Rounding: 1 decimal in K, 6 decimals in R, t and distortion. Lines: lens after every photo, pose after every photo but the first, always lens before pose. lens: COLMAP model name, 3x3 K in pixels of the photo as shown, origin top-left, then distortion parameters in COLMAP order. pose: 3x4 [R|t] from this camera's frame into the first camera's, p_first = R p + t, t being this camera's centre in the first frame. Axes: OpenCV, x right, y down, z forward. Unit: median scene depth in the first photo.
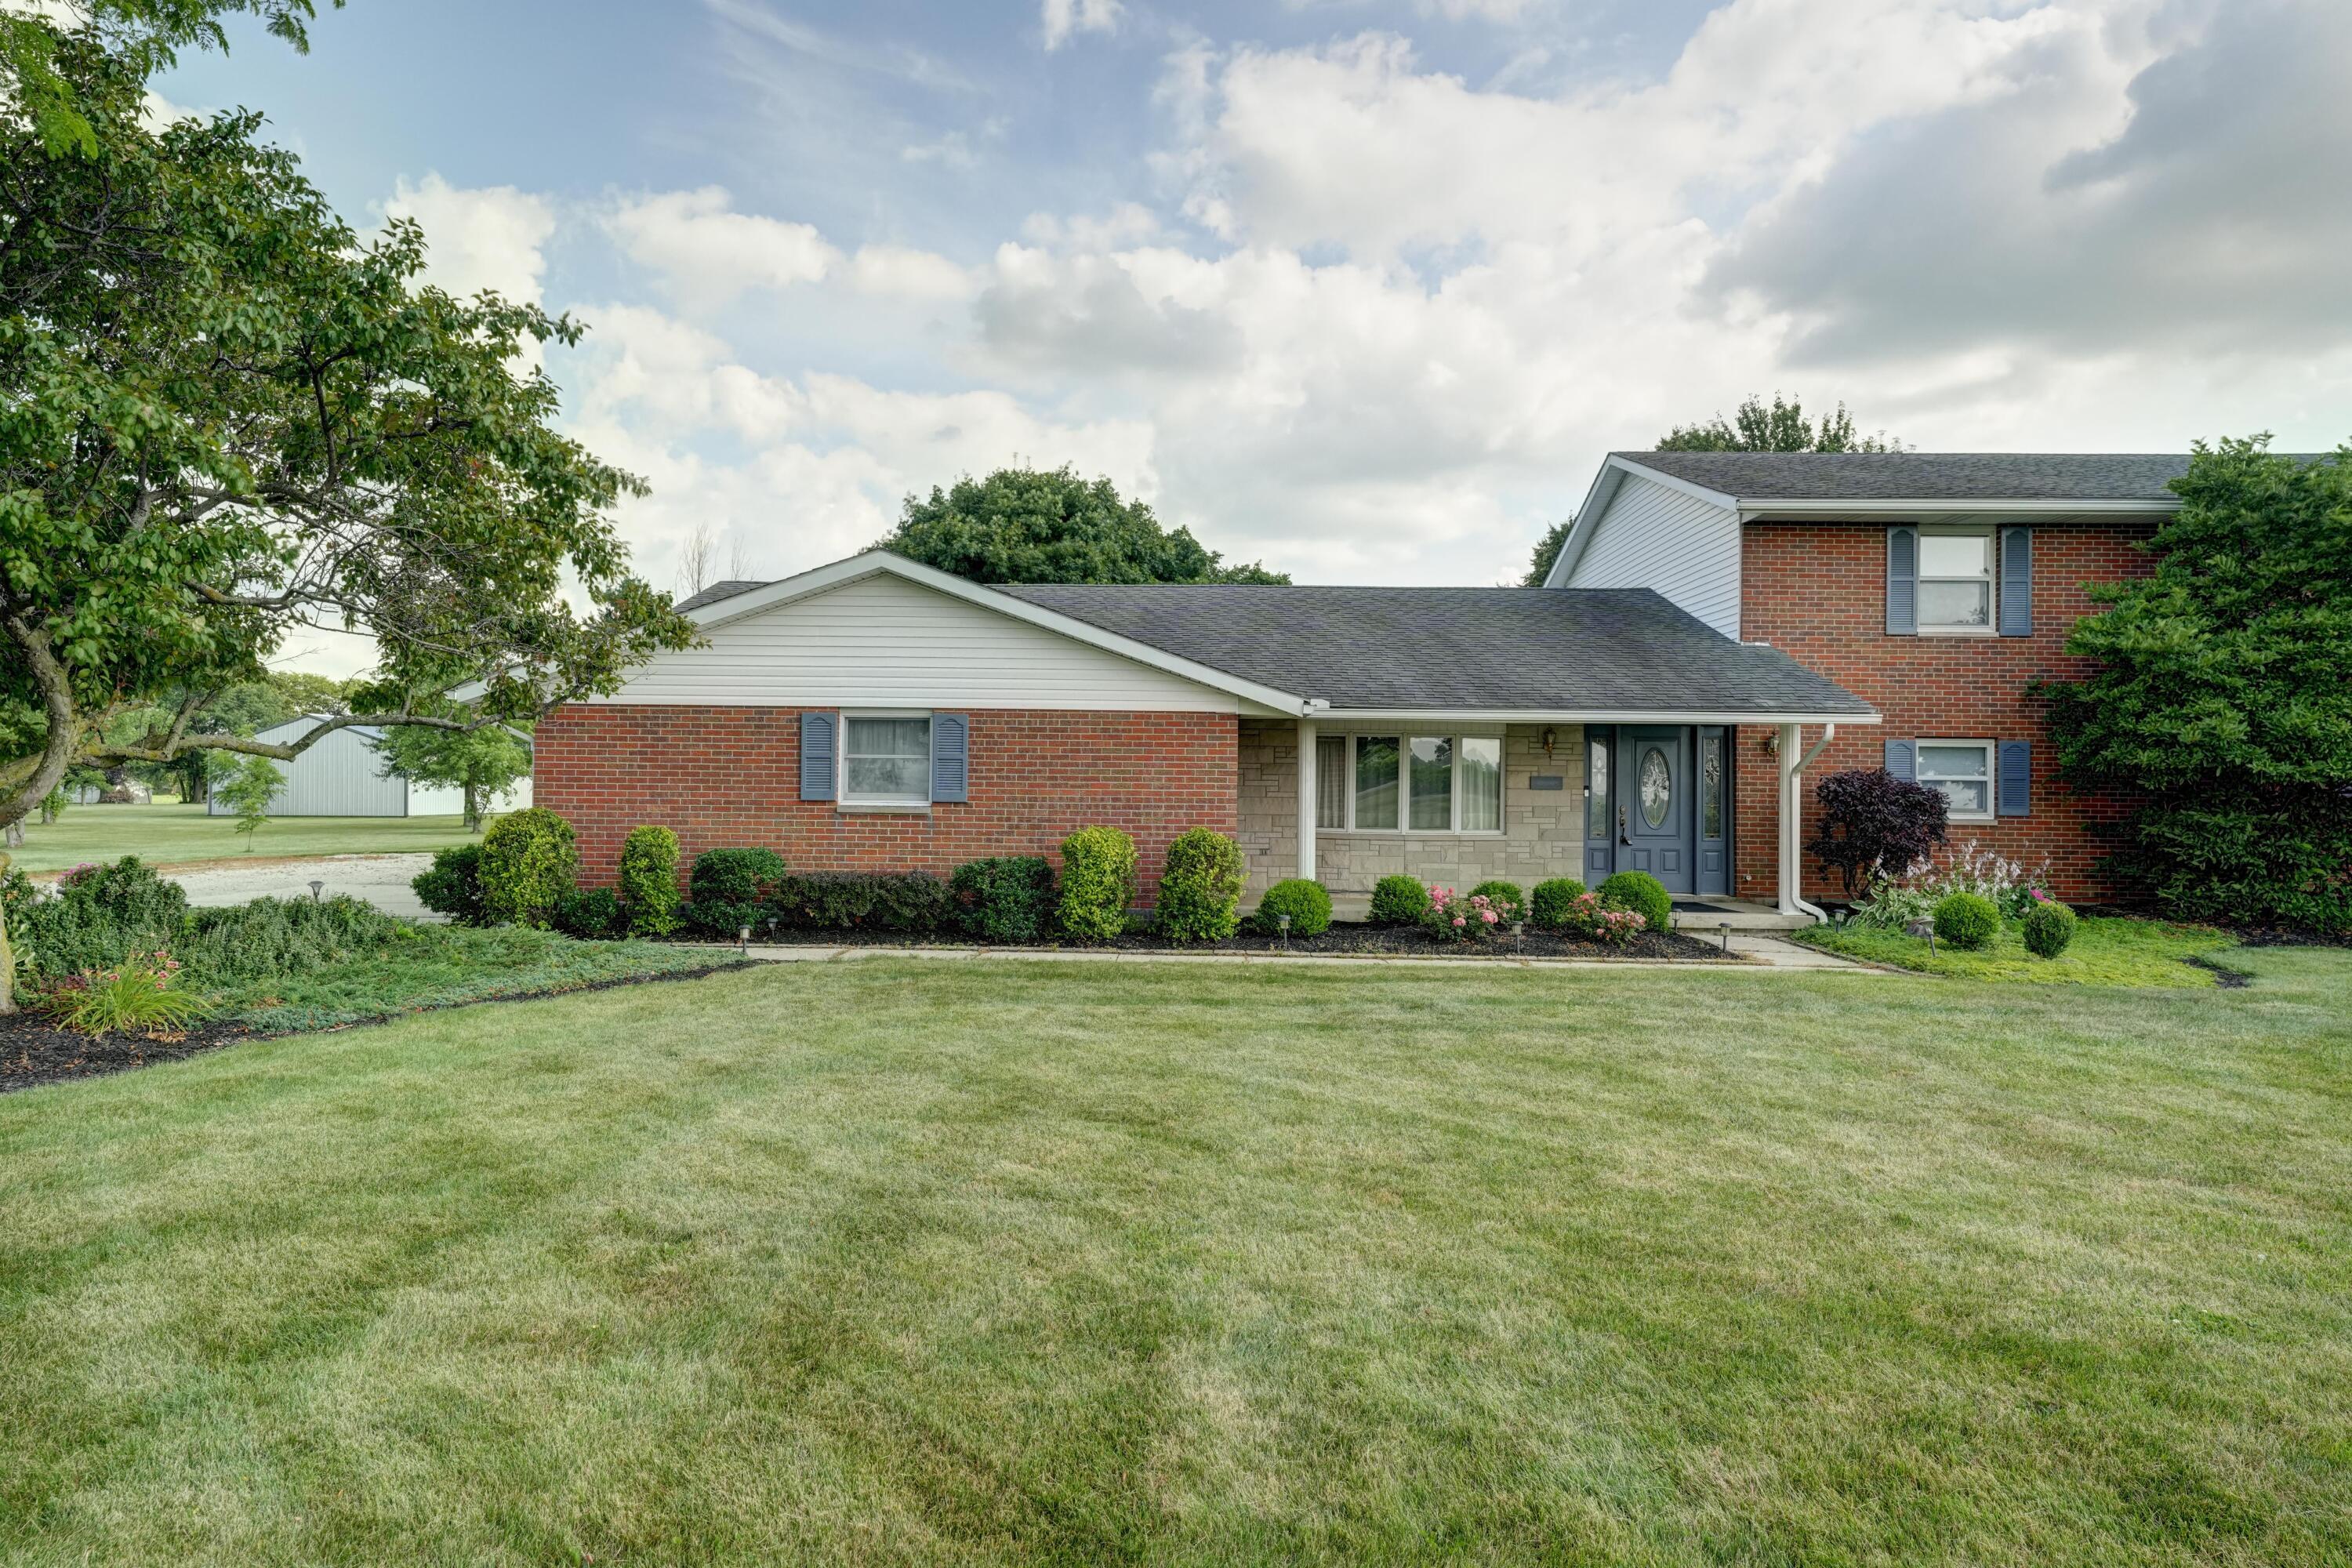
lens RADIAL K [[1406.4, 0, 1176.0], [0, 1406.4, 784.0], [0, 0, 1]] dist [0.021326, -0.001196]
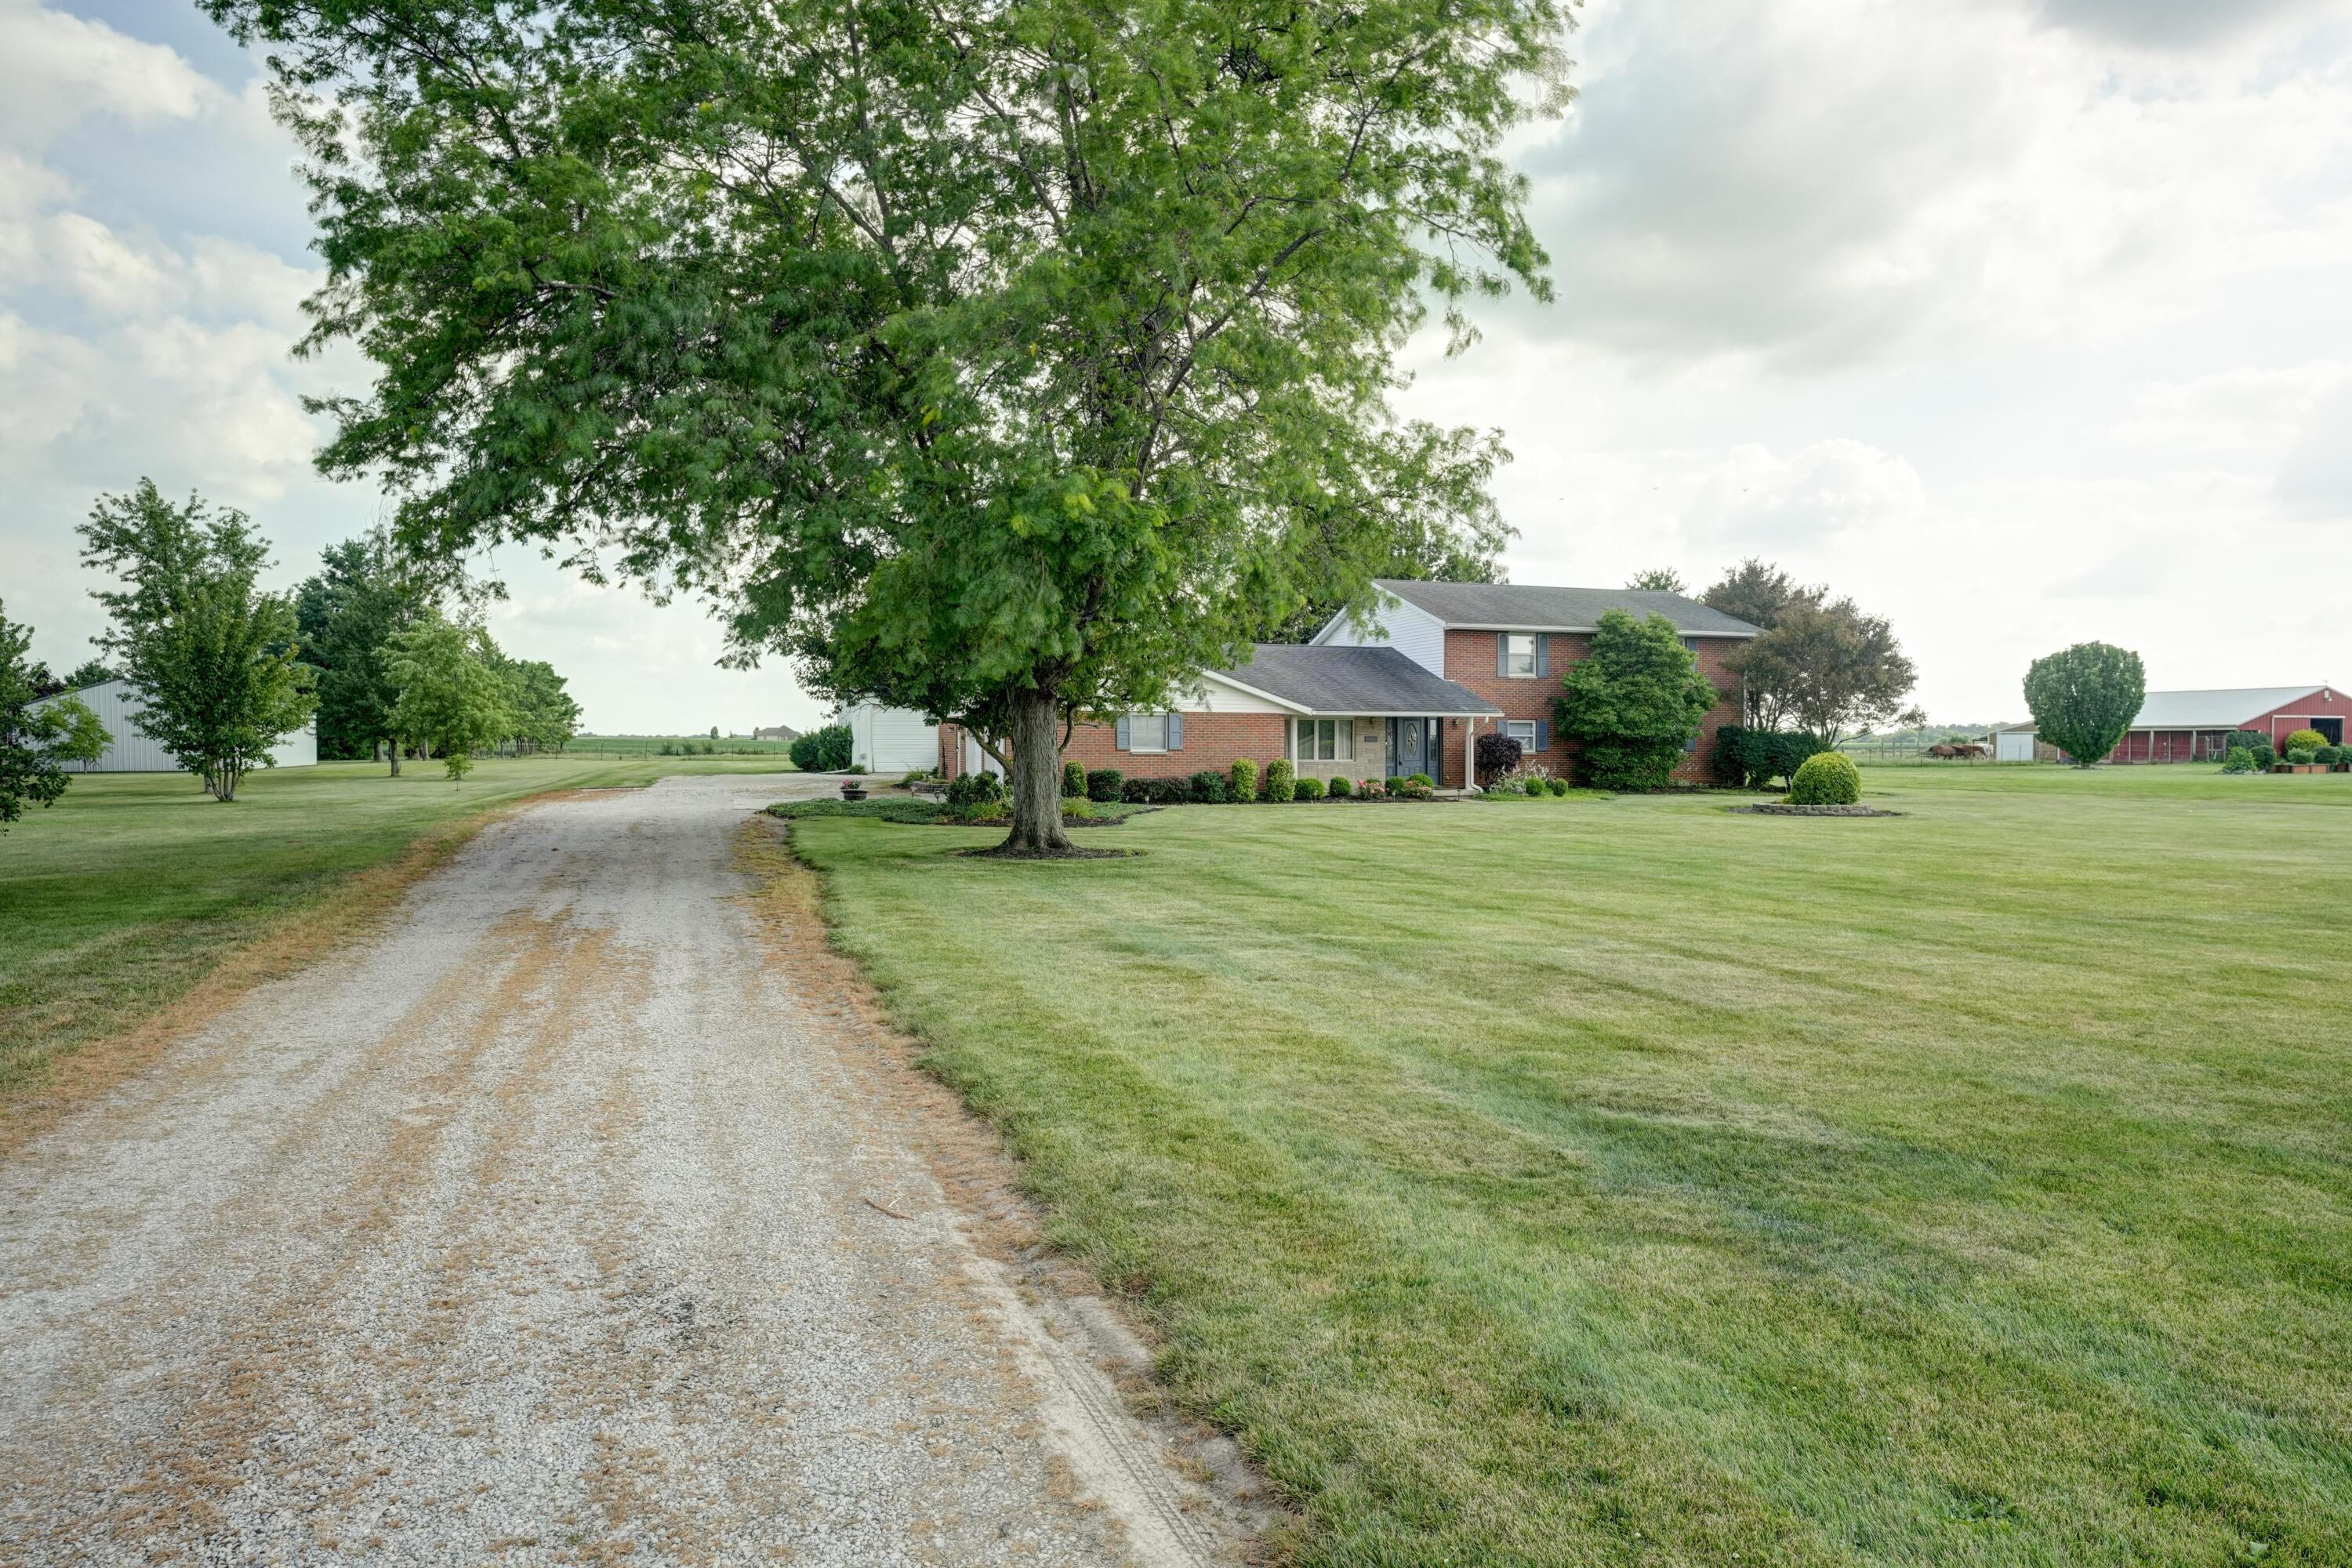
lens RADIAL K [[1420.5, 0, 1176.0], [0, 1420.5, 784.0], [0, 0, 1]] dist [-0.000123, 0.000315]
pose [[0.952911, -0.019368, 0.302630, -0.891361], [0.007934, 0.999209, 0.038966, -0.024210], [-0.303145, -0.034730, 0.952311, -1.354705]]
